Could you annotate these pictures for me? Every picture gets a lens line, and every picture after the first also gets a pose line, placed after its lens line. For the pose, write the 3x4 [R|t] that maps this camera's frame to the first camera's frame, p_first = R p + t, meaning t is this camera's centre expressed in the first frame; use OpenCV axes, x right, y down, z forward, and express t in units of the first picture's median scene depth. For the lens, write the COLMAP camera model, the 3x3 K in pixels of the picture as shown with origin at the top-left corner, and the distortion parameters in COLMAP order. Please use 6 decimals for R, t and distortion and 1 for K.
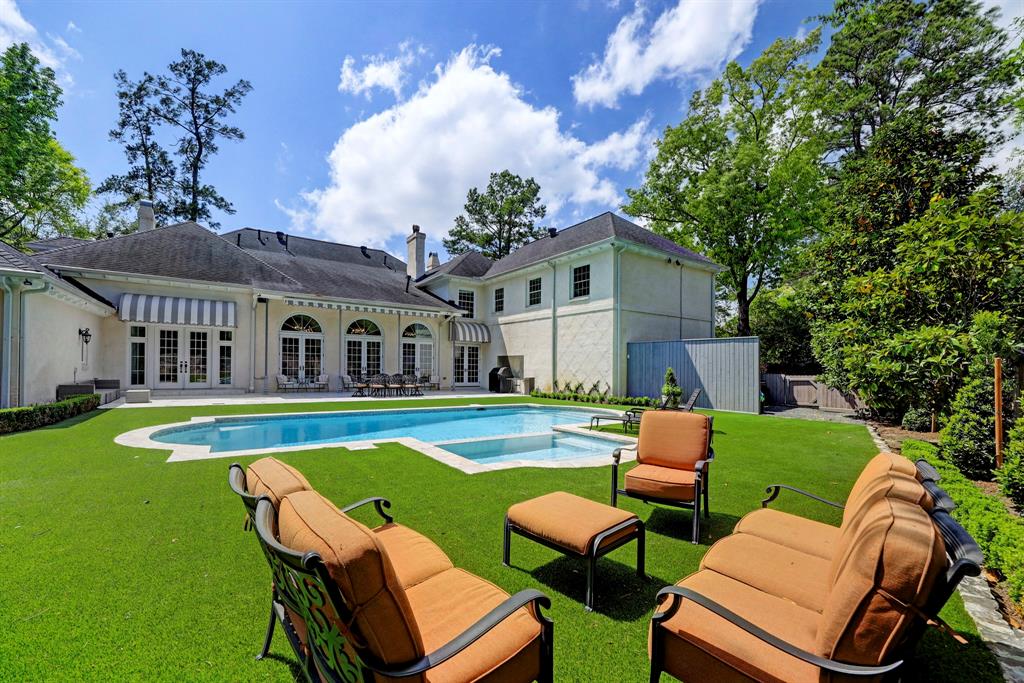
lens RADIAL K [[437.3, 0, 511.0], [0, 437.3, 367.7], [0, 0, 1]] dist [-0.003257, -0.000519]
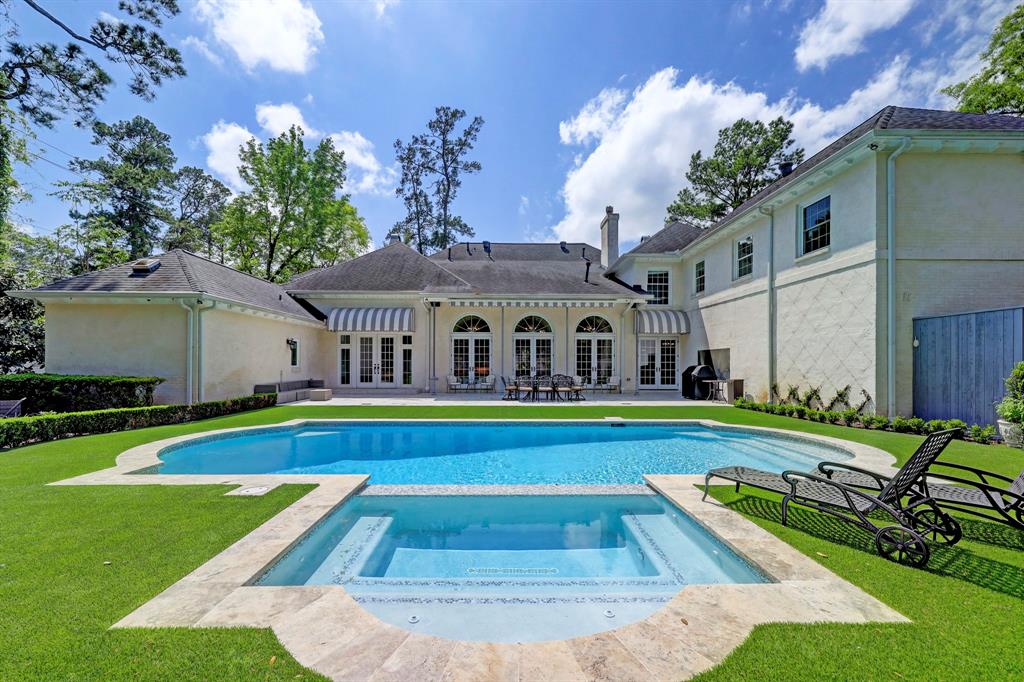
lens RADIAL K [[428.0, 0, 497.8], [0, 428.0, 364.5], [0, 0, 1]] dist [0.002507, 0.000535]
pose [[0.829774, -0.014641, -0.557907, 0.104202], [0.012043, 0.999893, -0.008329, -0.000258], [0.557969, 0.000192, 0.829862, 0.204102]]
